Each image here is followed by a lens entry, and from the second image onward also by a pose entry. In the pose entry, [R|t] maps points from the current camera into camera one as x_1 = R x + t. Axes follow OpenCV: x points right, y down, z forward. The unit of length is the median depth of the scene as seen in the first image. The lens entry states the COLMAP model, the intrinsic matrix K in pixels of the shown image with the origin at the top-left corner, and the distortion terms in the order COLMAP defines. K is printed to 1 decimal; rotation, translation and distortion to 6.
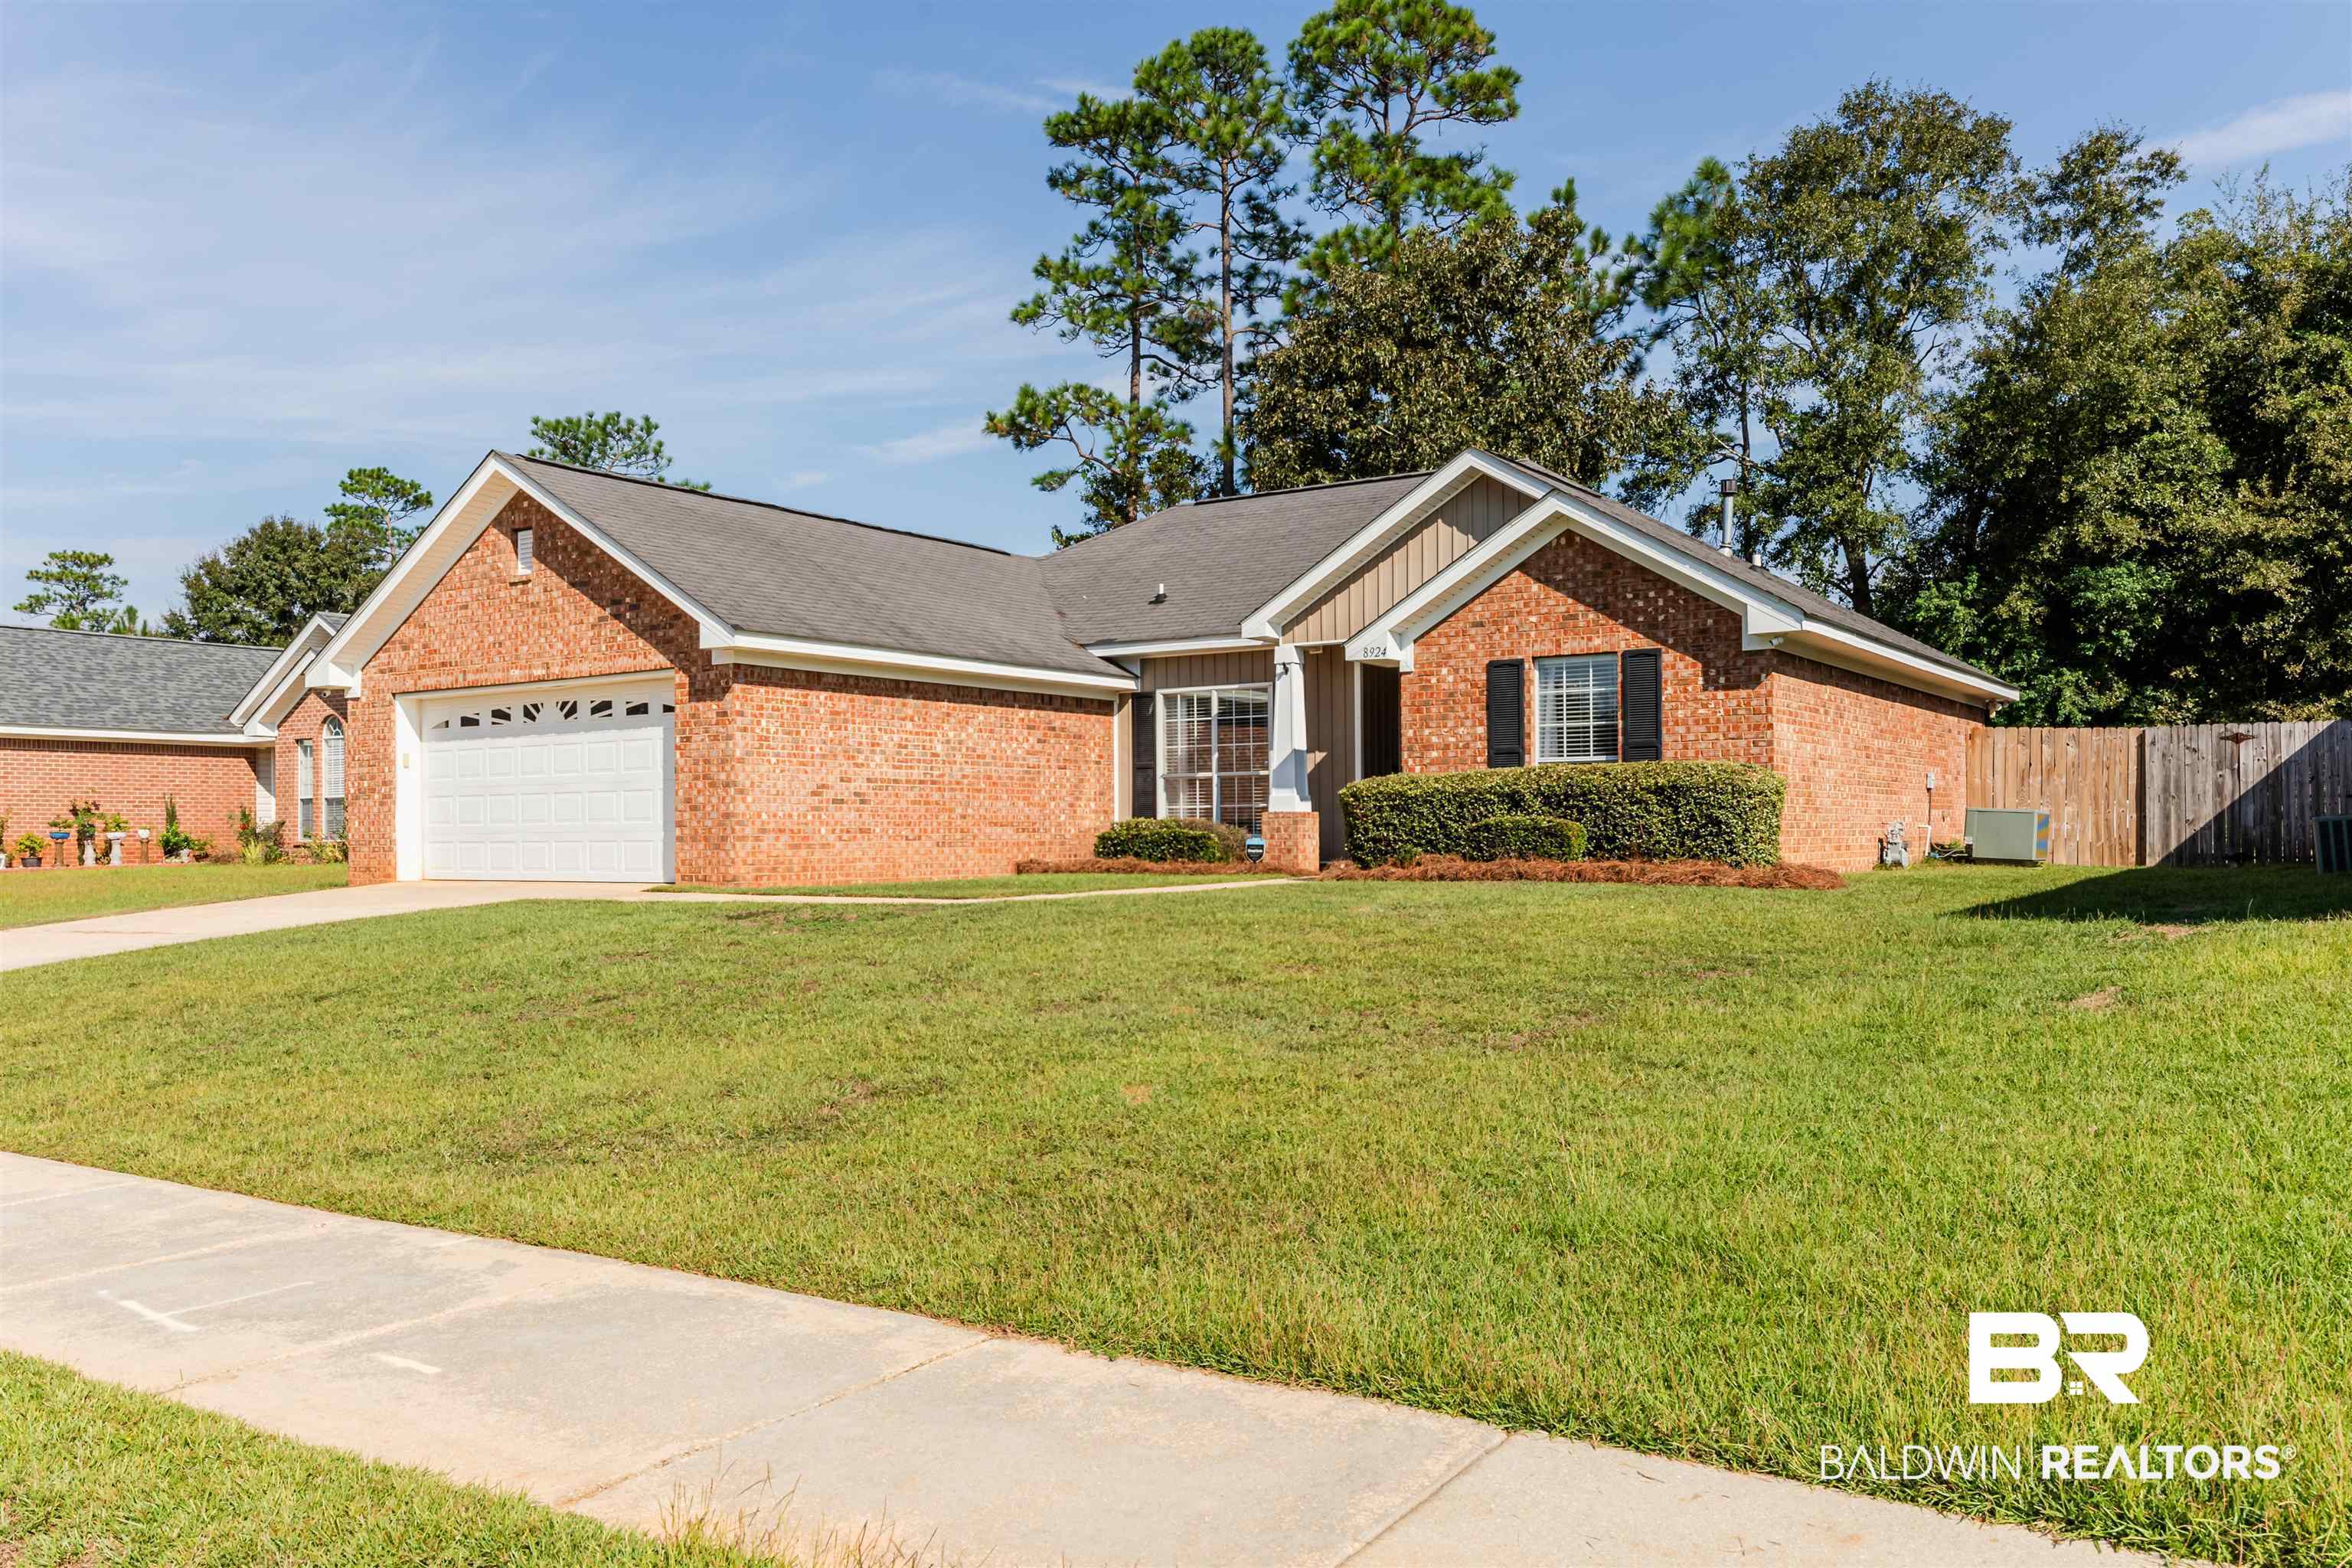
lens RADIAL K [[1705.1, 0, 1174.4], [0, 1705.1, 800.2], [0, 0, 1]] dist [0.004465, 0.000434]
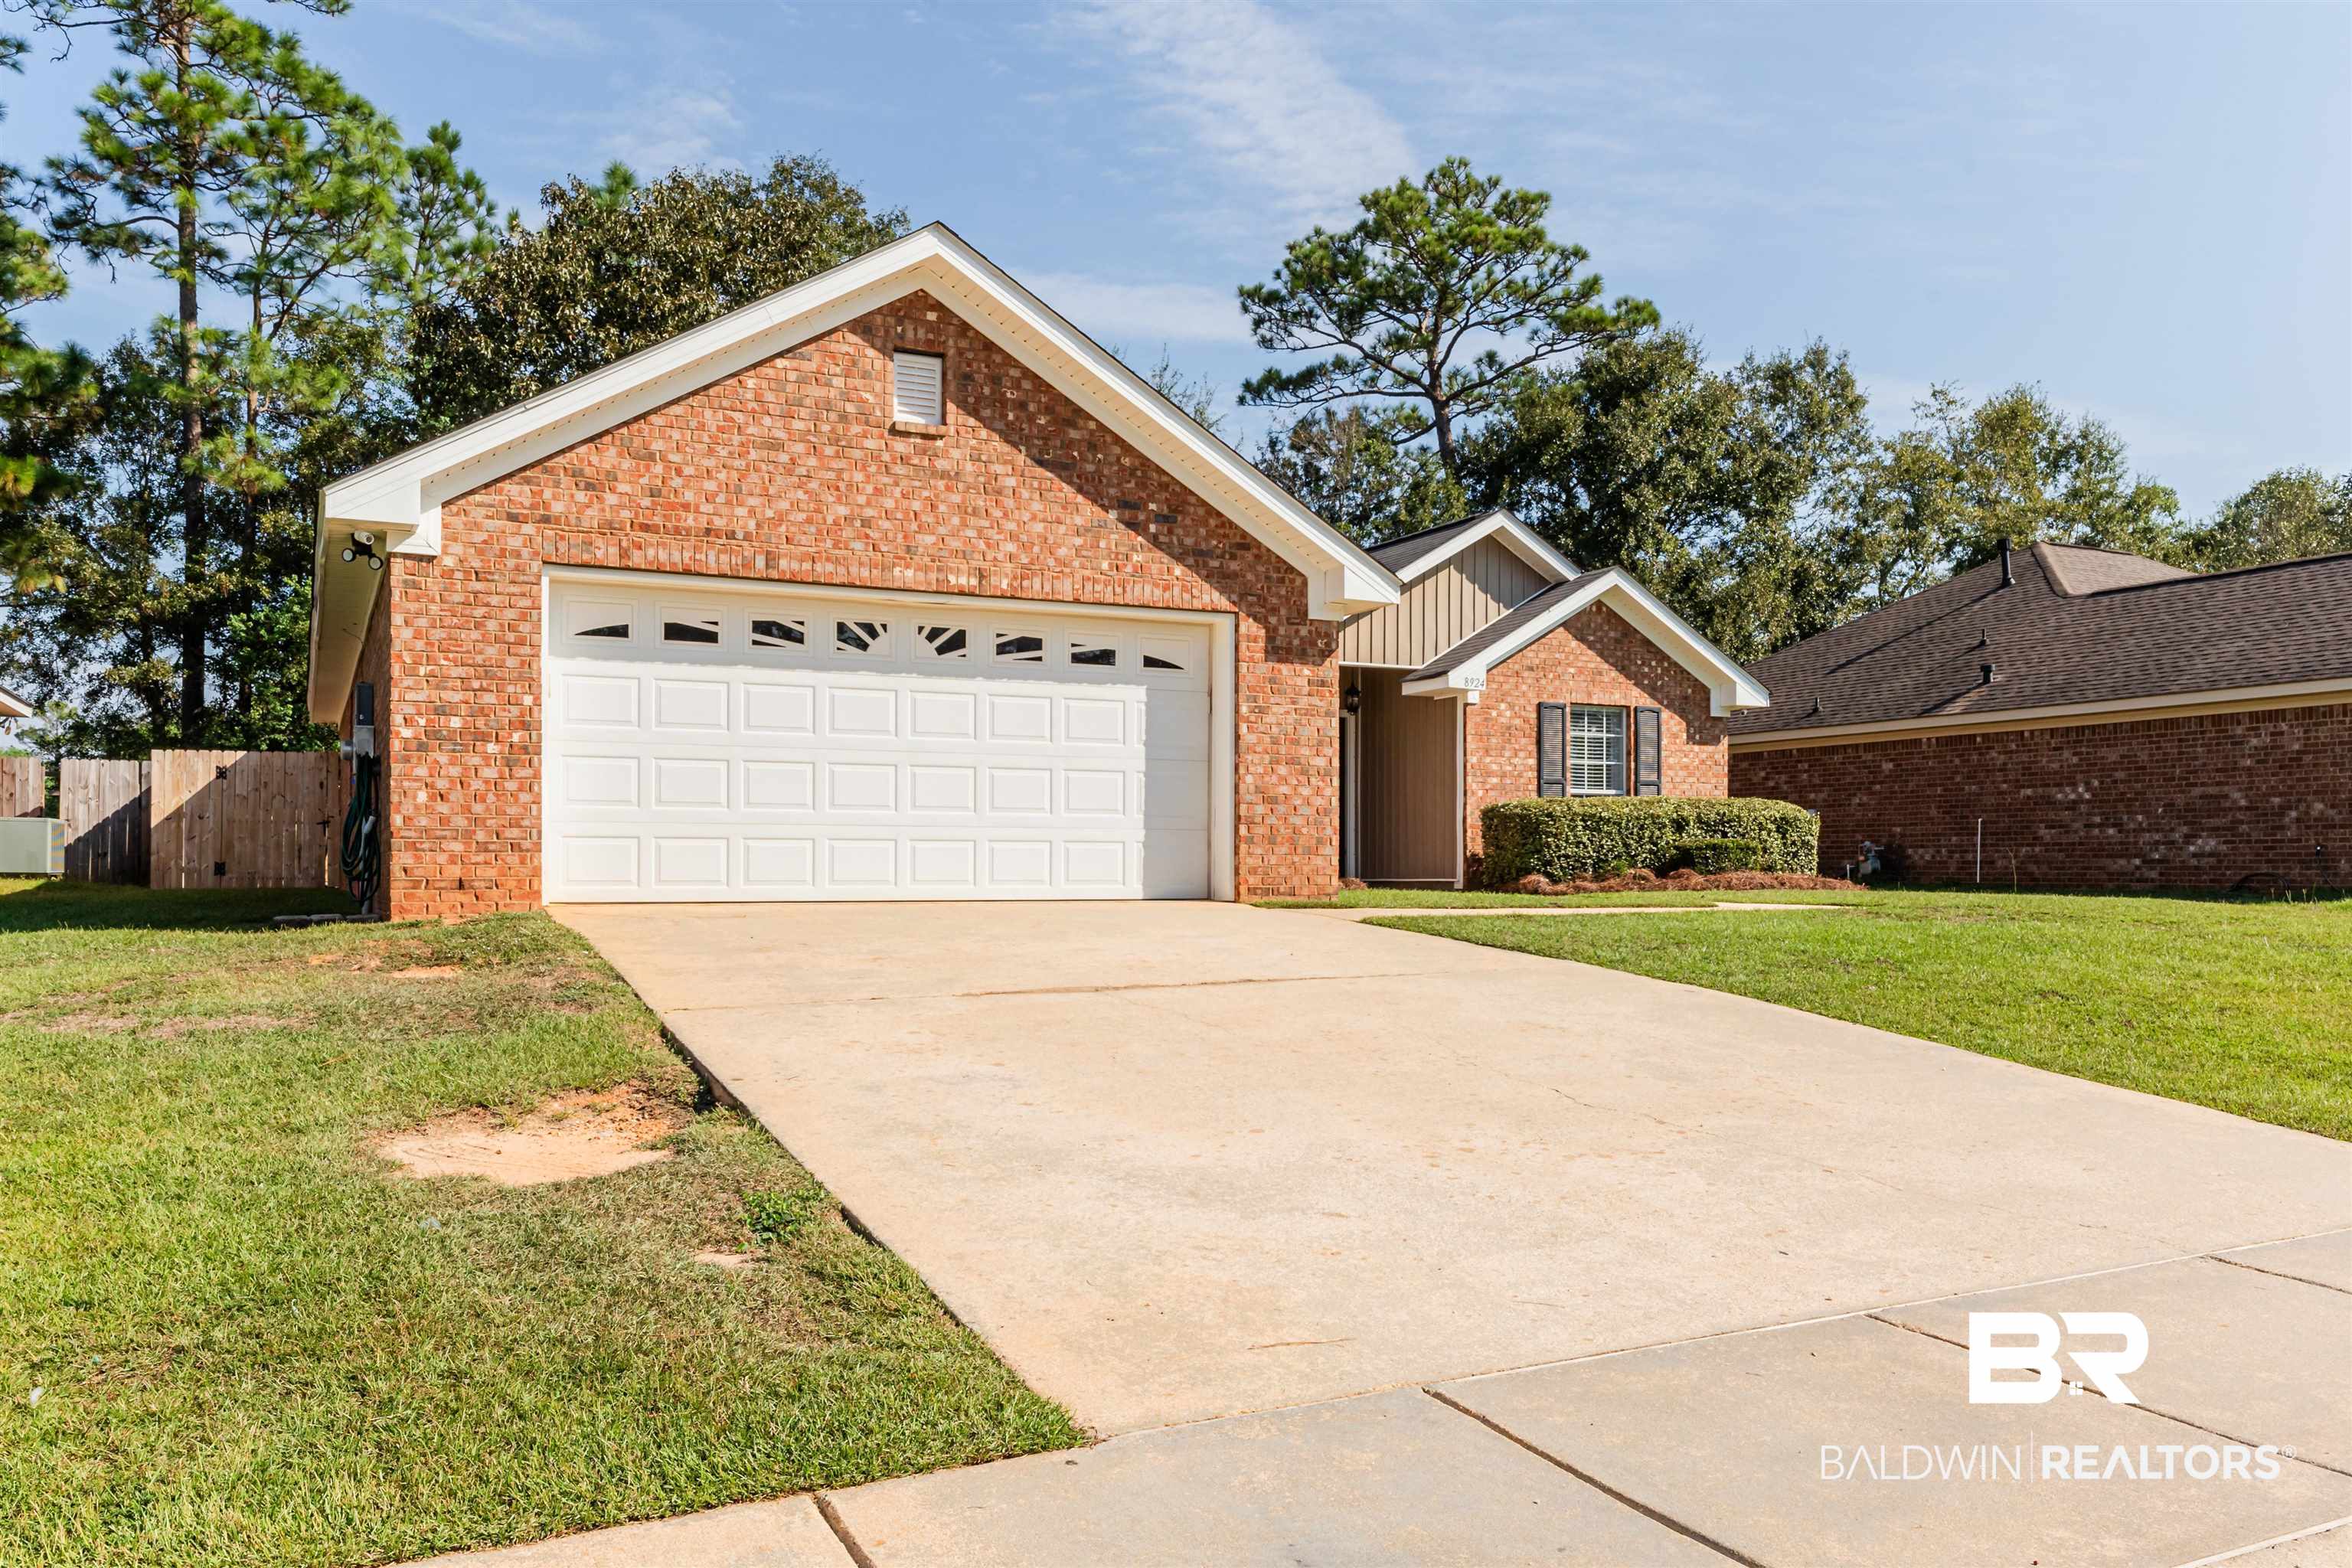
lens RADIAL K [[1728.5, 0, 1139.7], [0, 1728.5, 834.7], [0, 0, 1]] dist [0.010840, 0.000113]
pose [[0.521526, 0.026889, 0.852812, -0.921809], [-0.023356, 0.999579, -0.017233, 0.032835], [-0.852916, -0.010930, 0.521934, 0.610269]]
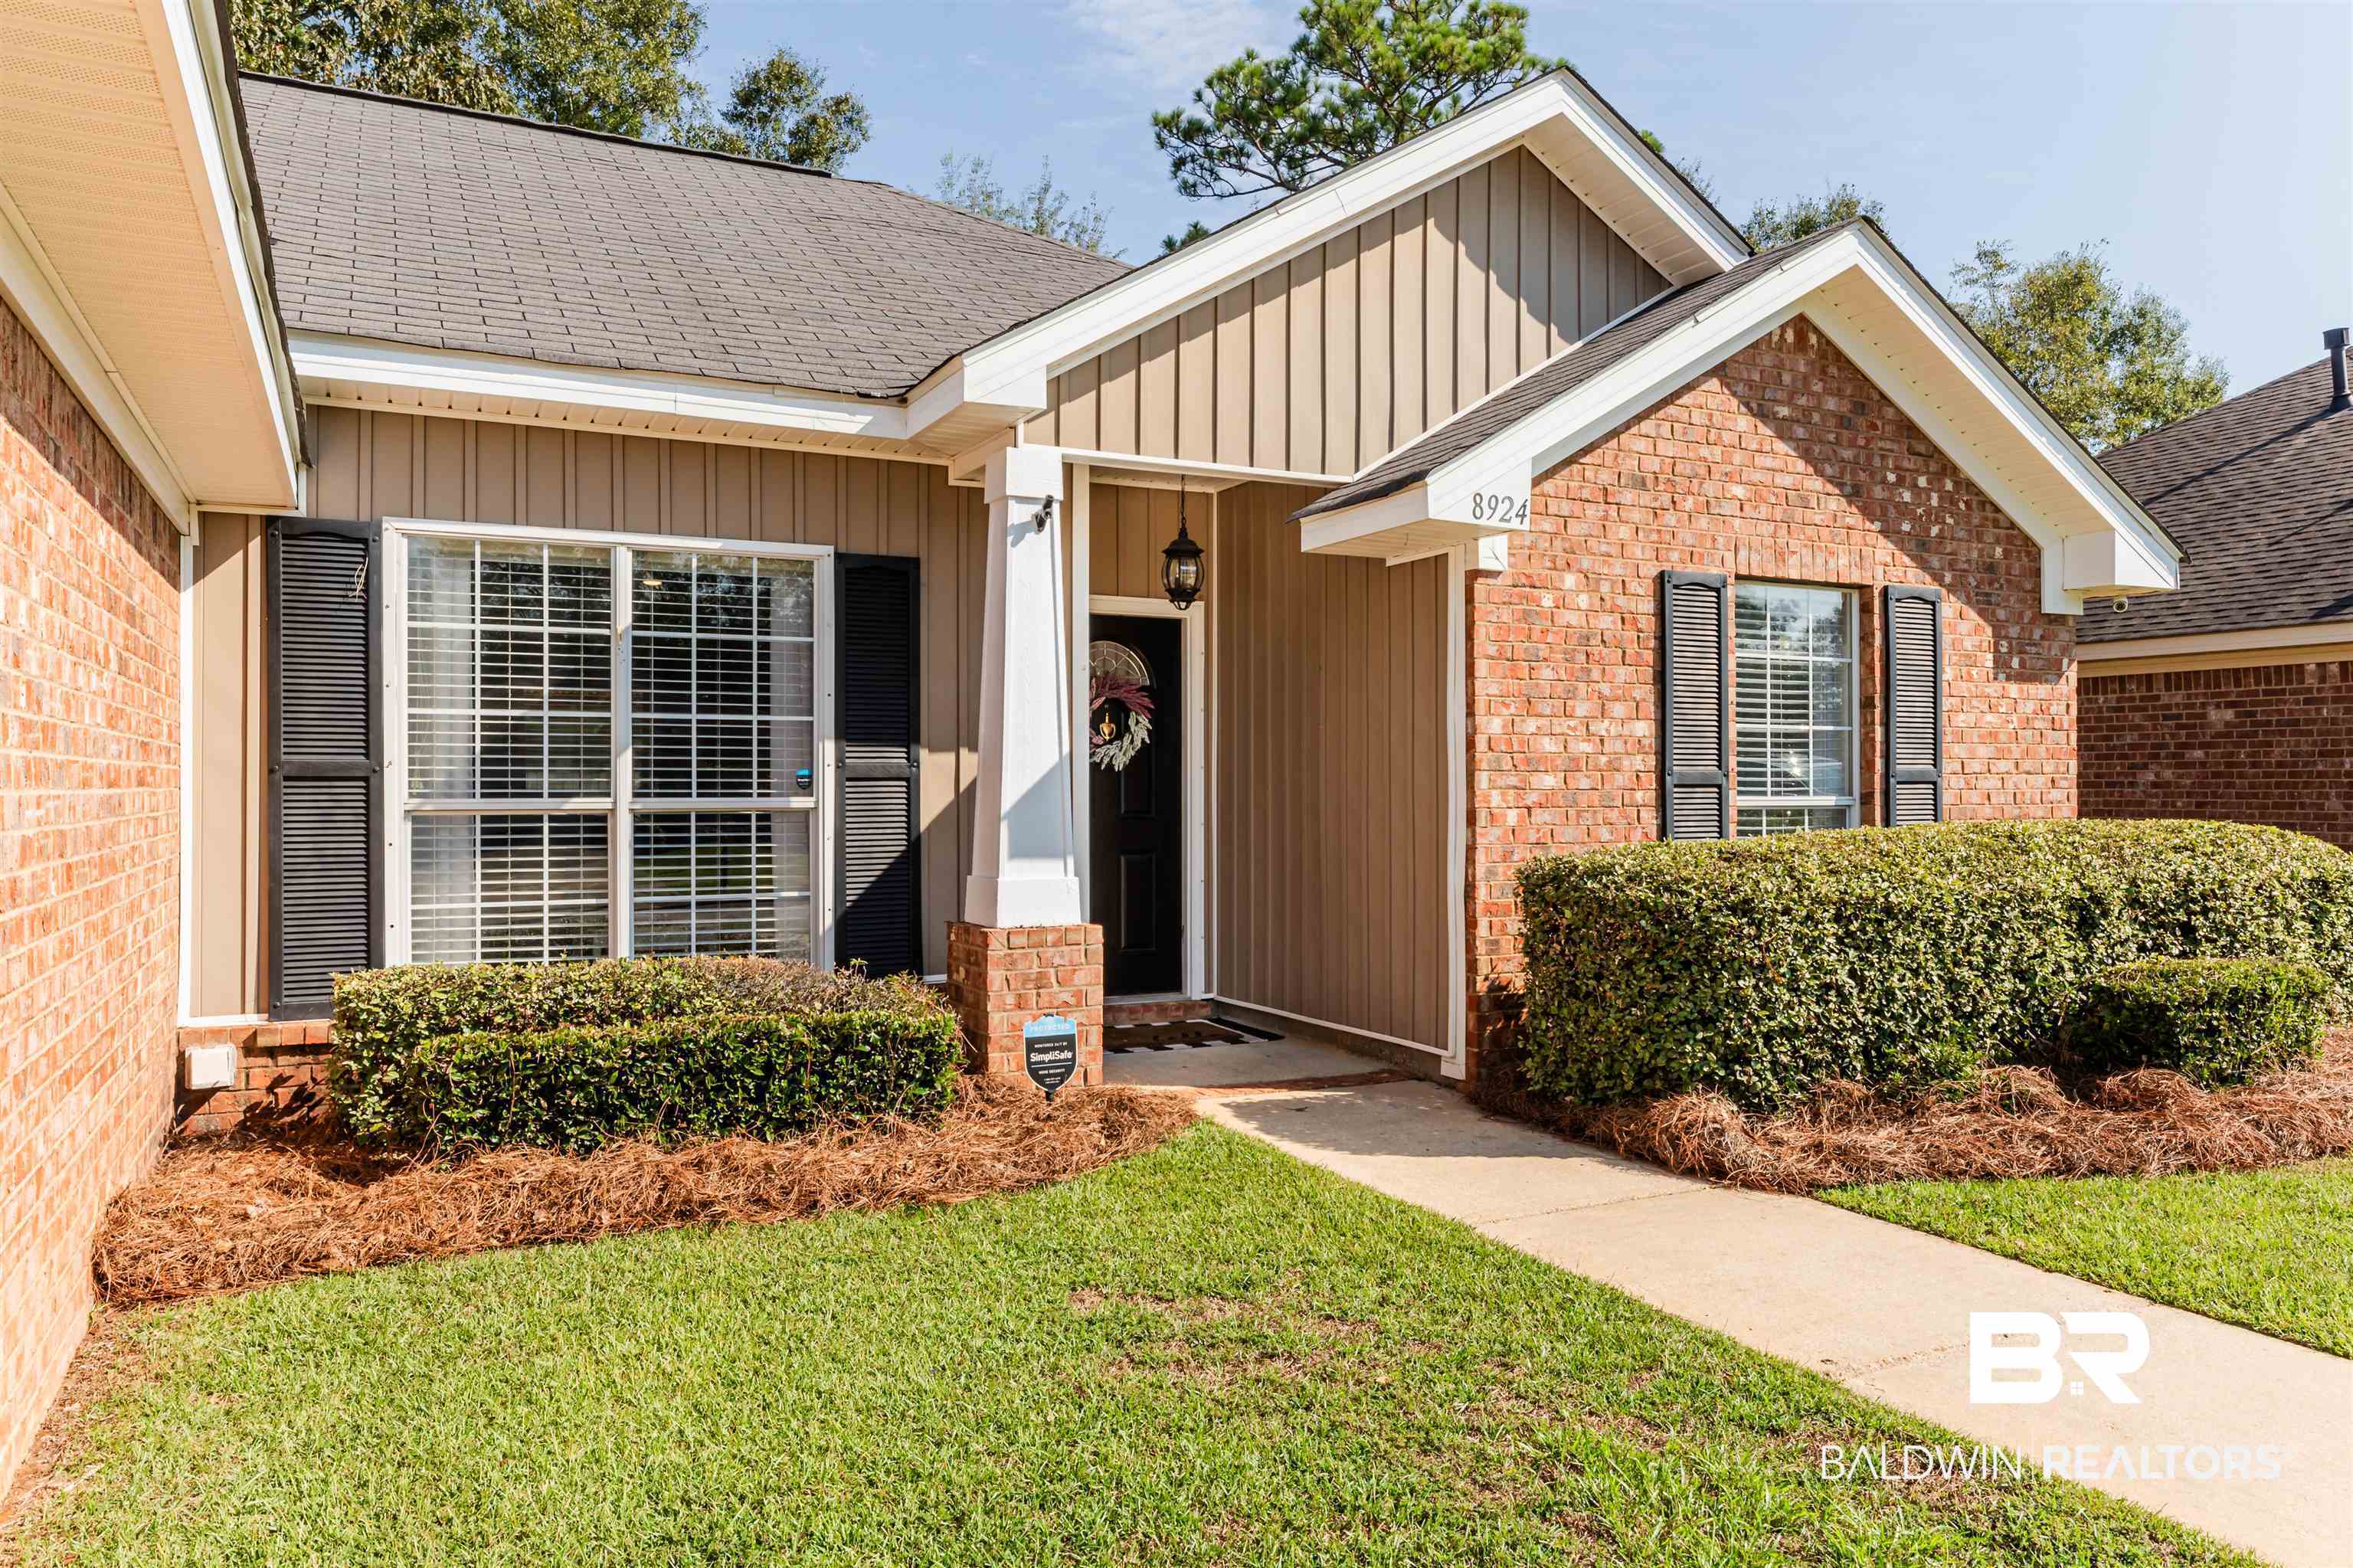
lens RADIAL K [[1599.5, 0, 1191.9], [0, 1599.5, 776.5], [0, 0, 1]] dist [-0.002973, 0.003417]
pose [[0.484037, 0.012955, 0.874952, -0.223125], [-0.017598, 0.999832, -0.005068, -0.024787], [-0.874871, -0.012944, 0.484183, 0.888987]]
